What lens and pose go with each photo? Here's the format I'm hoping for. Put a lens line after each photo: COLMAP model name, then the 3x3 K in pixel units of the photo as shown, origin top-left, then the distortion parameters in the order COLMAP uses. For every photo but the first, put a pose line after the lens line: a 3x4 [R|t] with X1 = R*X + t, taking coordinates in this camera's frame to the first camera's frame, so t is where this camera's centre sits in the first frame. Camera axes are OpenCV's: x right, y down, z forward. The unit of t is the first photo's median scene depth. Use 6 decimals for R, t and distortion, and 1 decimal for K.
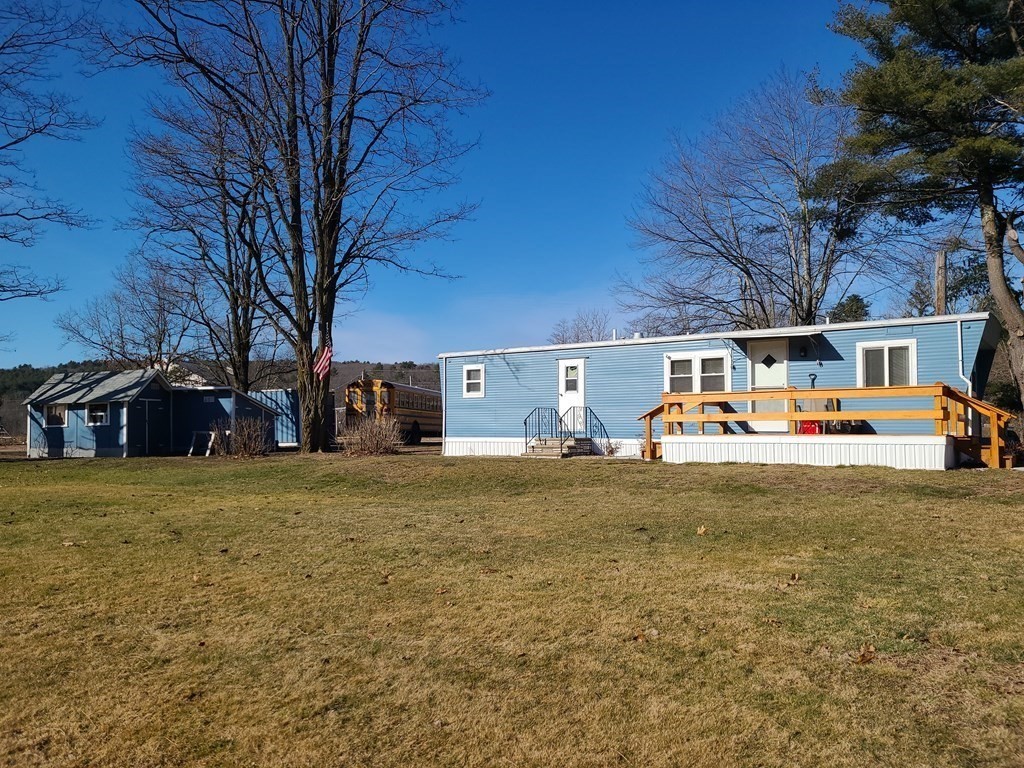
lens RADIAL K [[764.8, 0, 516.0], [0, 764.8, 409.1], [0, 0, 1]] dist [0.026660, -0.005285]
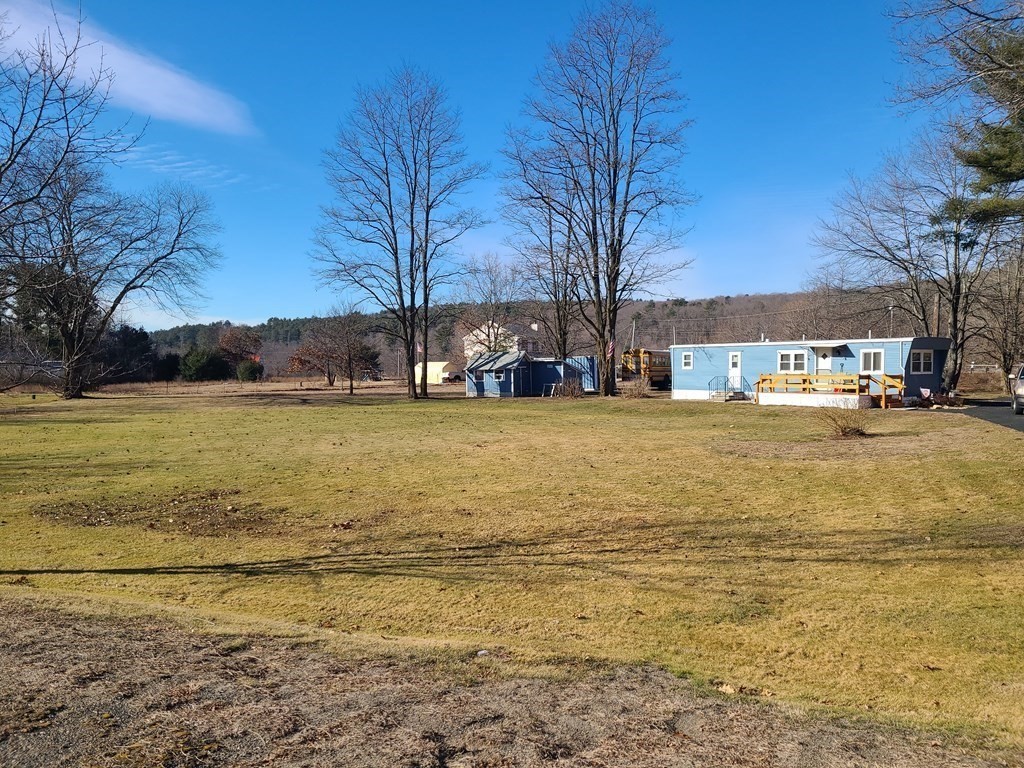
lens RADIAL K [[764.8, 0, 511.5], [0, 764.8, 383.3], [0, 0, 1]] dist [0.026660, -0.005285]
pose [[0.935301, 0.004842, -0.353819, 0.199301], [0.012843, 0.998783, 0.047619, -0.072432], [0.353619, -0.049082, 0.934101, -0.905695]]
